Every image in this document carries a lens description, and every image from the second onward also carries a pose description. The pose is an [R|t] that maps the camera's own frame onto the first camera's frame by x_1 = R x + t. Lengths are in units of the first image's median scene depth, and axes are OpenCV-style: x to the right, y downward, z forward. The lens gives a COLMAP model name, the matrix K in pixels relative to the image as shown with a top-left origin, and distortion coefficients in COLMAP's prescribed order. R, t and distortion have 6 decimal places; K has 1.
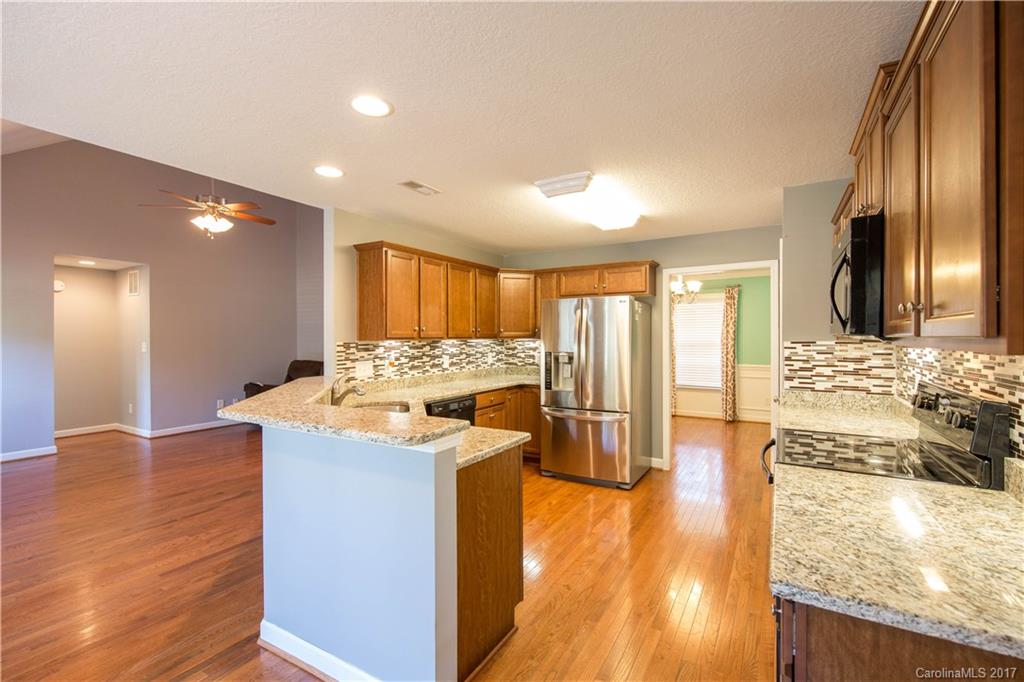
lens RADIAL K [[443.2, 0, 517.5], [0, 443.2, 335.3], [0, 0, 1]] dist [0.003748, -0.000165]
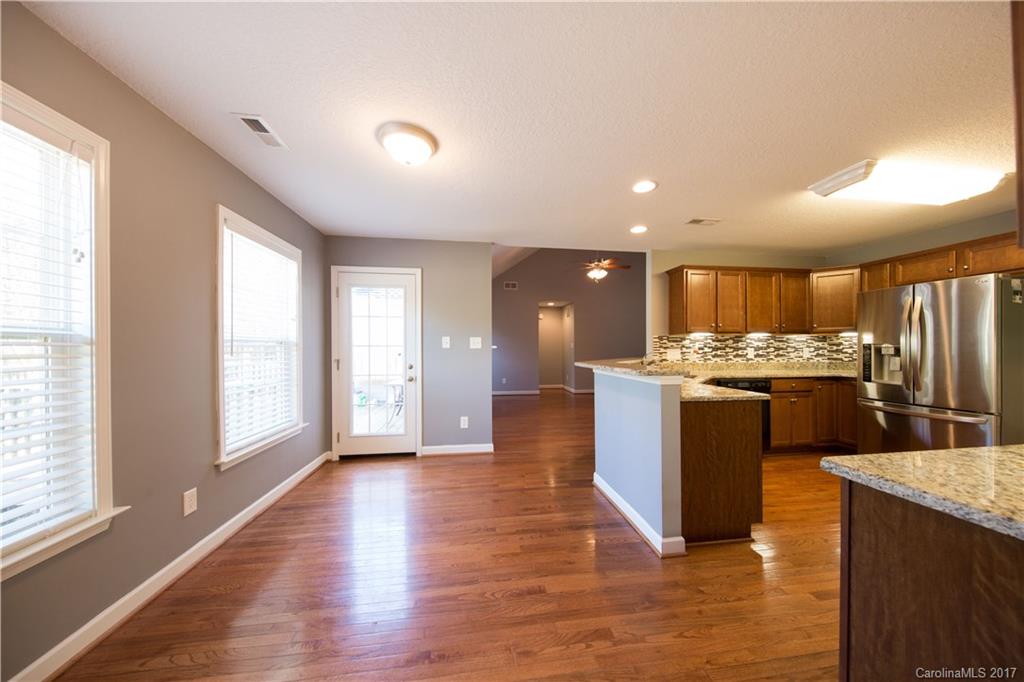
lens RADIAL K [[324.9, 0, 509.0], [0, 324.9, 346.6], [0, 0, 1]] dist [-0.015670, -0.000155]
pose [[0.600668, 0.000350, -0.799499, 0.163775], [0.001924, 0.999996, 0.001883, 0.042256], [0.799497, -0.002669, 0.600665, -0.074284]]
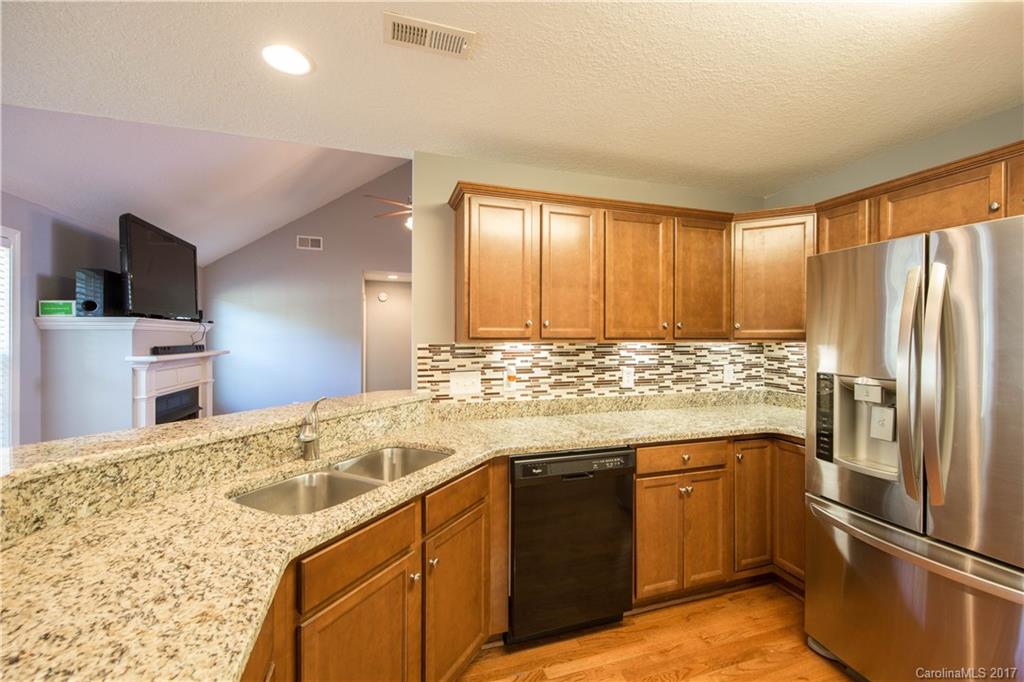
lens RADIAL K [[415.7, 0, 514.2], [0, 415.7, 337.0], [0, 0, 1]] dist [0.001321, -0.000009]
pose [[0.742161, 0.005630, -0.670198, 0.120789], [-0.003161, 0.999983, 0.004899, 0.000943], [0.670214, -0.001517, 0.742166, 0.509566]]
